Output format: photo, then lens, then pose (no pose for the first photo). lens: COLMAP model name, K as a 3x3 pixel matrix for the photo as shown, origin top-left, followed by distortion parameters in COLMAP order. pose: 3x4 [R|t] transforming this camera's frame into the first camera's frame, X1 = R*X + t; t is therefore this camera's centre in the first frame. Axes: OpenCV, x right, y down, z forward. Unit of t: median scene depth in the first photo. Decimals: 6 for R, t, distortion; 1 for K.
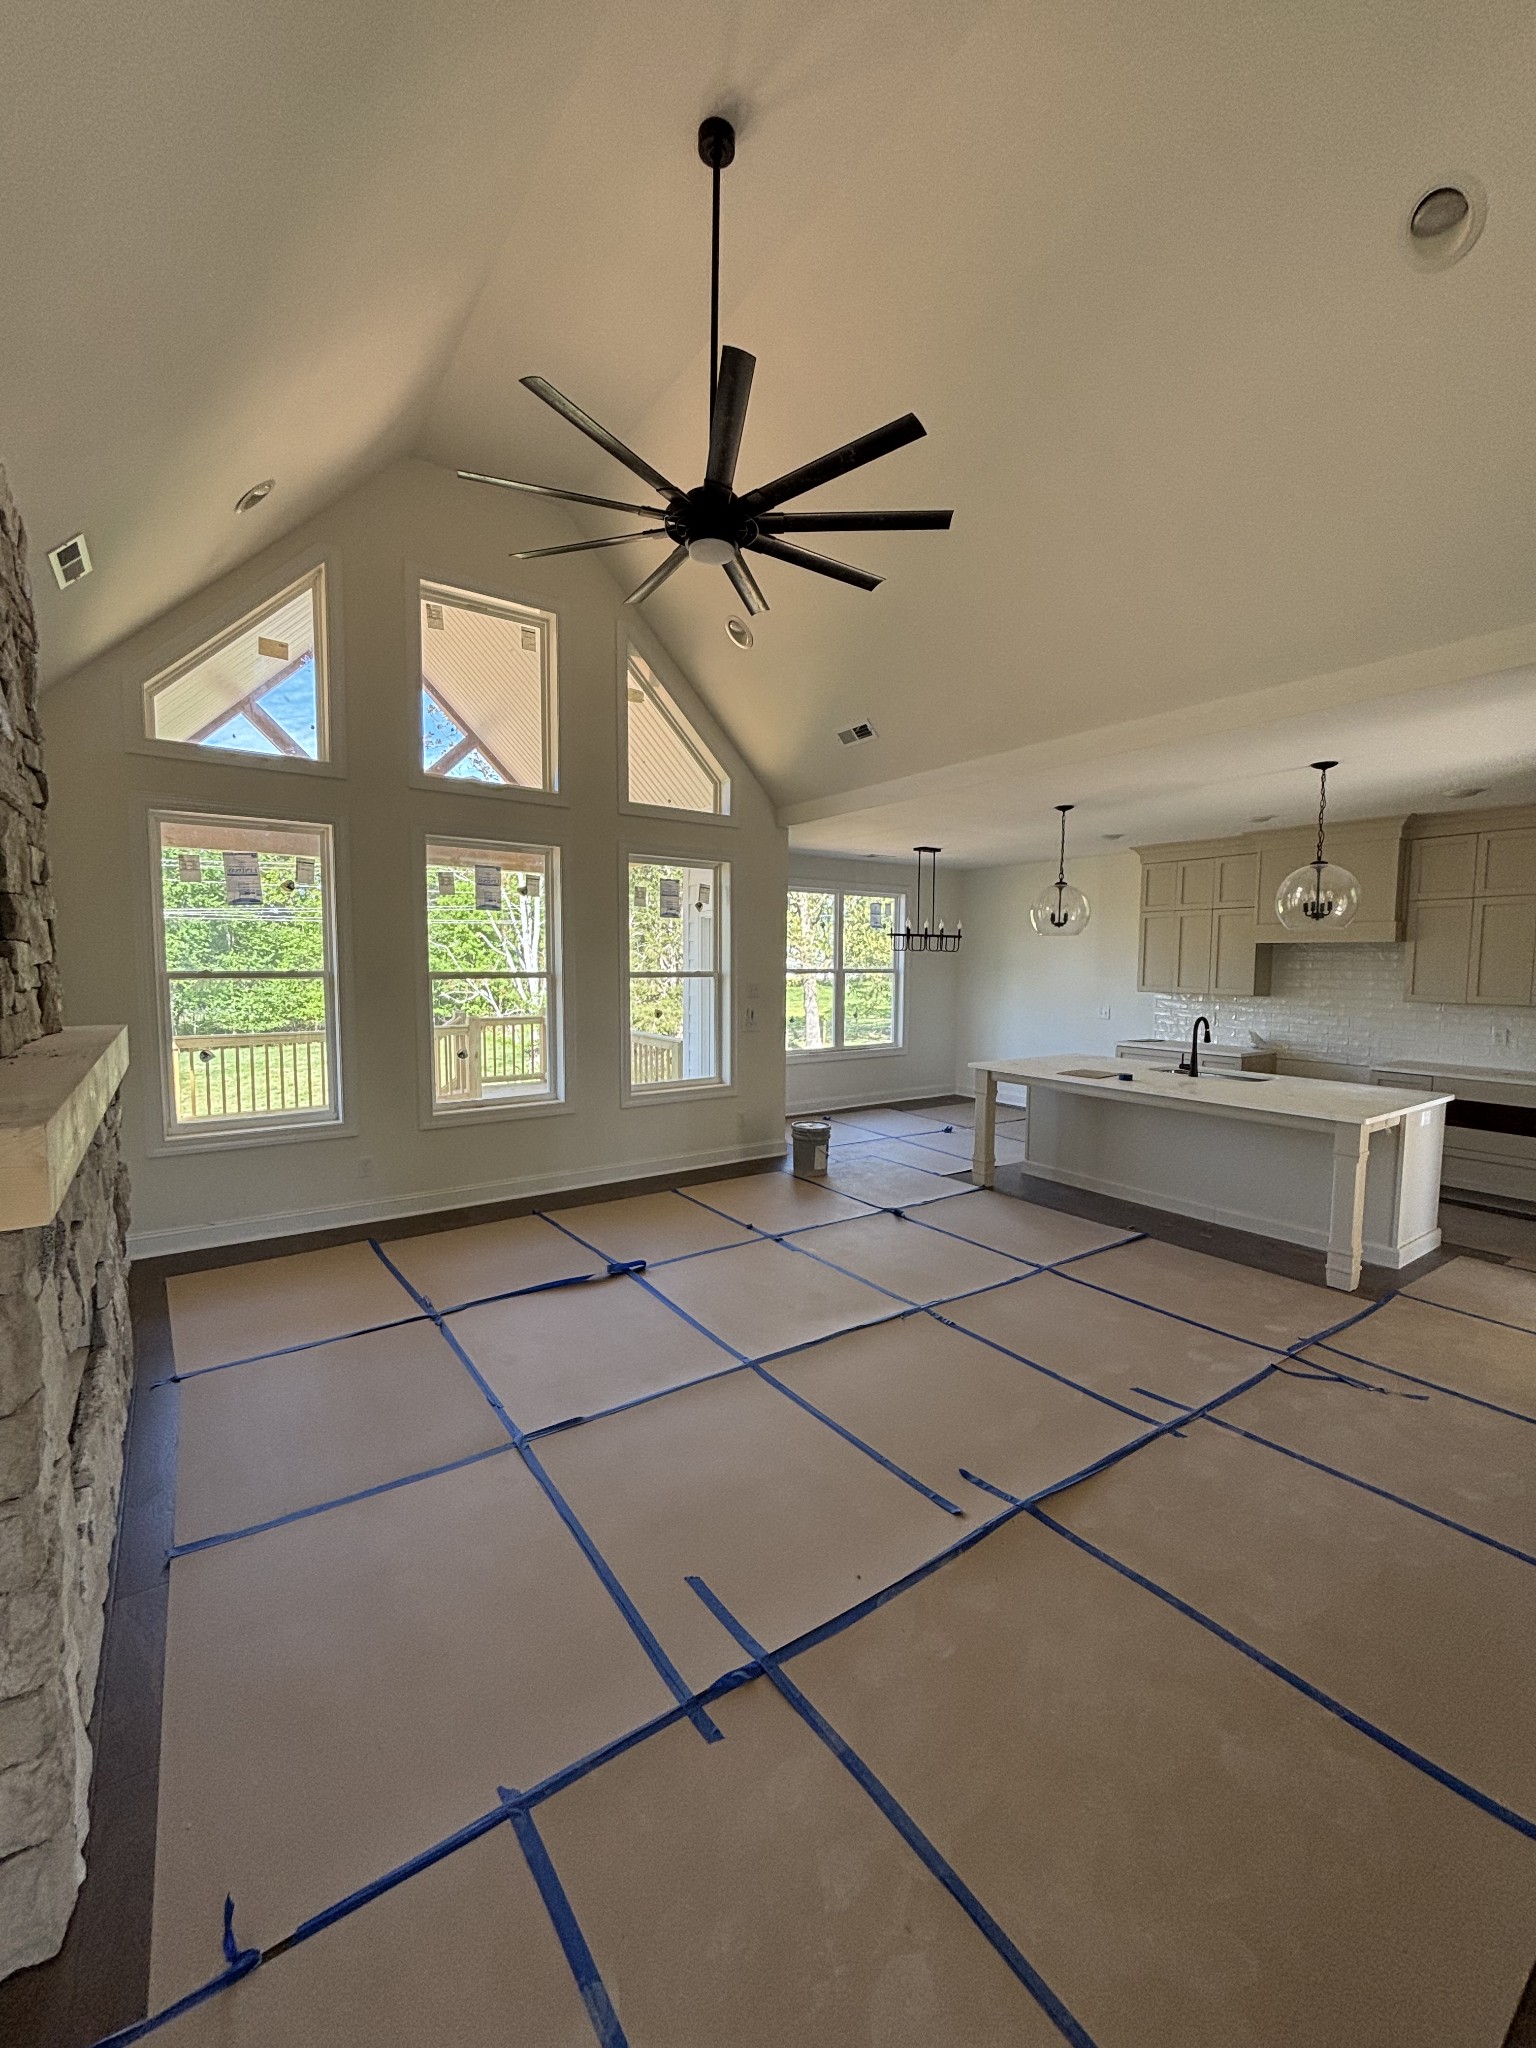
lens RADIAL K [[820.9, 0, 767.2], [0, 820.9, 1024.5], [0, 0, 1]] dist [-0.003278, 0.000592]
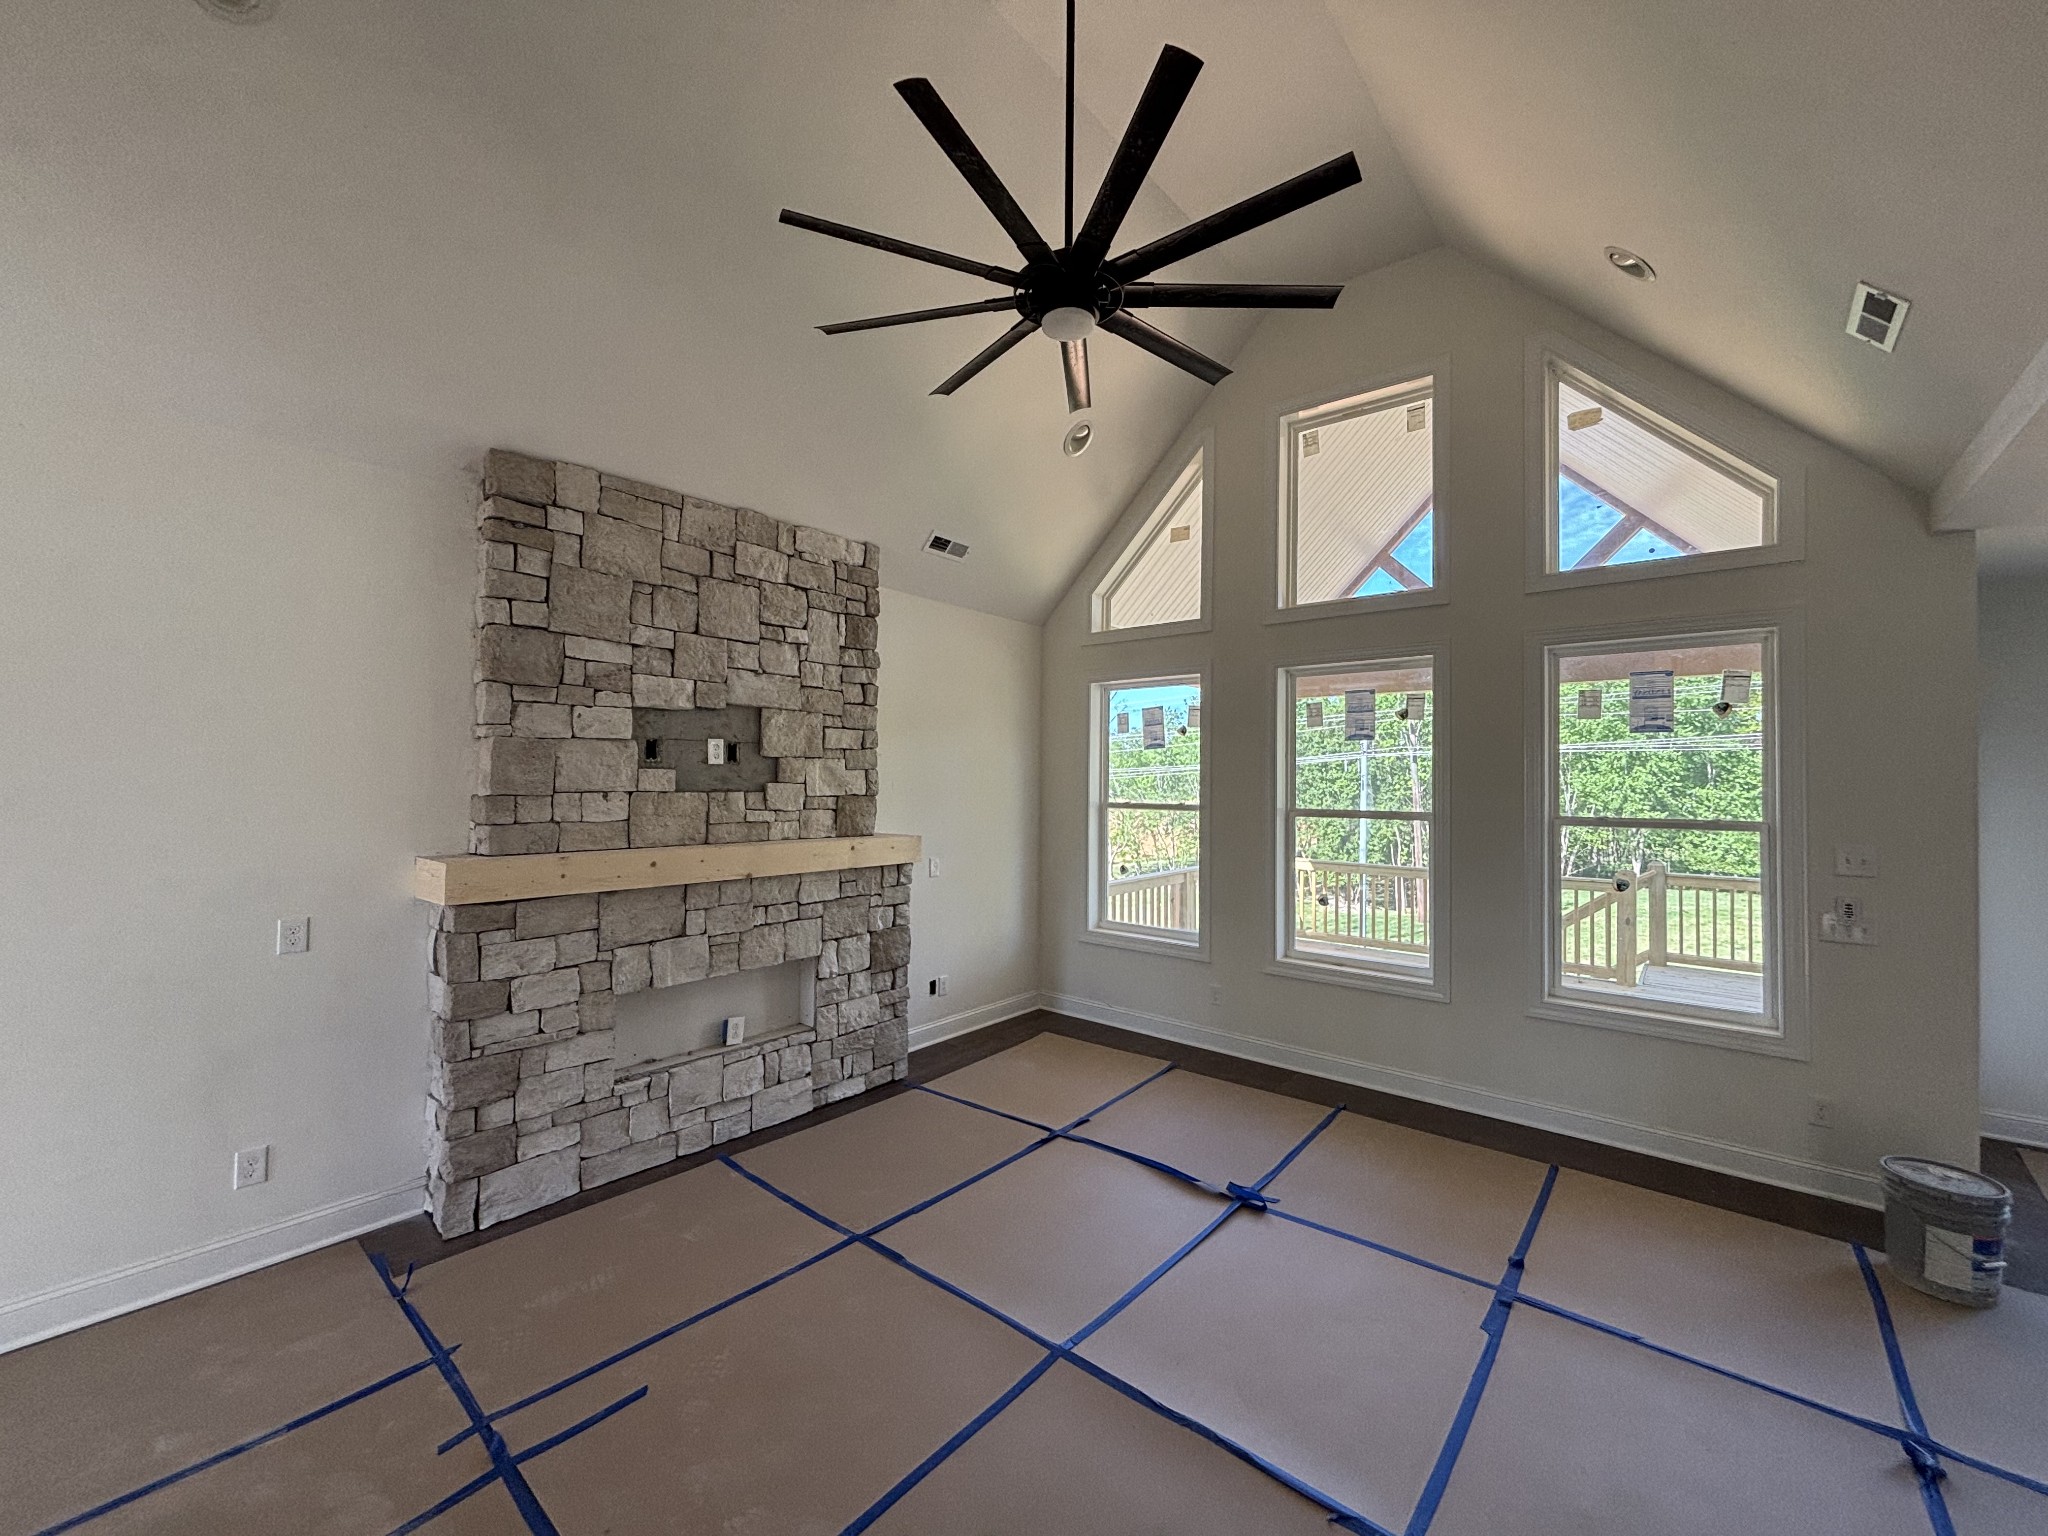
lens RADIAL K [[820.9, 0, 1028.4], [0, 820.9, 764.3], [0, 0, 1]] dist [-0.003278, 0.000592]
pose [[0.258683, -0.026622, -0.965595, 0.294602], [-0.083013, 0.995309, -0.049681, -0.029376], [0.962389, 0.093009, 0.255260, 0.313669]]
